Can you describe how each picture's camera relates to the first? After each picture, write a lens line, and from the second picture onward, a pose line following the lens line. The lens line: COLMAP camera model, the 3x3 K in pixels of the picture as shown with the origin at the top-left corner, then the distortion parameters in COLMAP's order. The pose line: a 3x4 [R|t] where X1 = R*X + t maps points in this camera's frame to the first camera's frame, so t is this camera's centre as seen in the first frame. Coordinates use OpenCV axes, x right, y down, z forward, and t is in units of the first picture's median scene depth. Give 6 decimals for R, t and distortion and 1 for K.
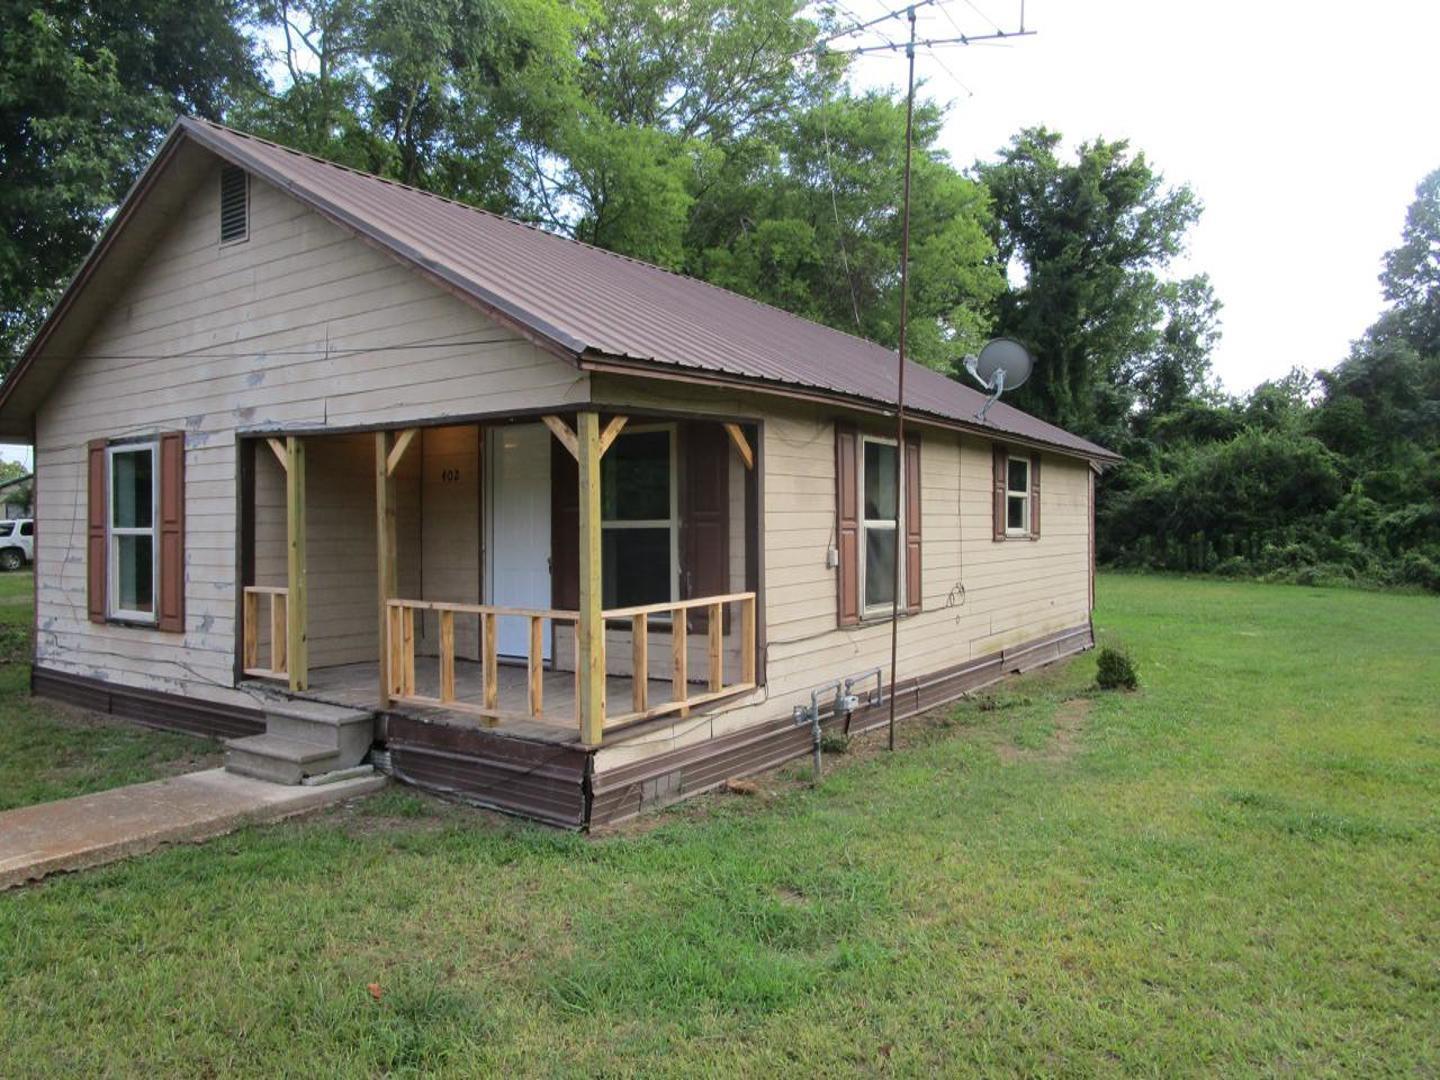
lens RADIAL K [[1030.5, 0, 719.9], [0, 1030.5, 540.4], [0, 0, 1]] dist [-0.006754, -0.002227]
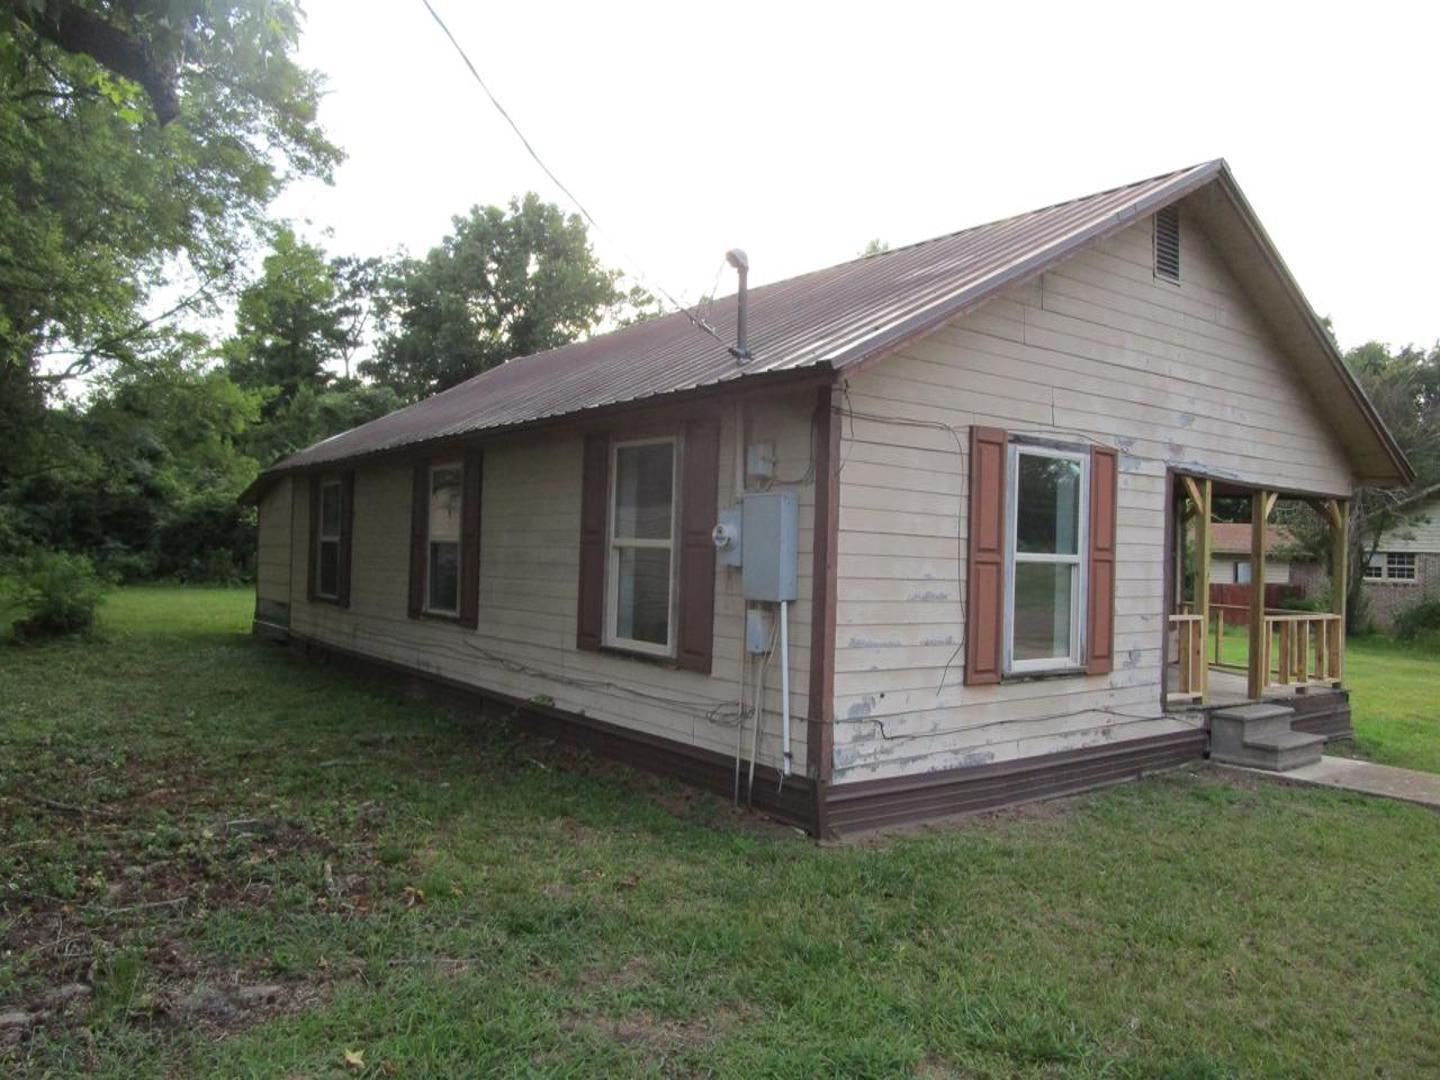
lens RADIAL K [[1030.5, 0, 720.0], [0, 1030.5, 537.5], [0, 0, 1]] dist [-0.006754, -0.002227]
pose [[0.271381, 0.026867, 0.962097, -1.481394], [-0.017107, 0.999587, -0.023089, -0.002054], [-0.962320, -0.010193, 0.271729, 1.083183]]
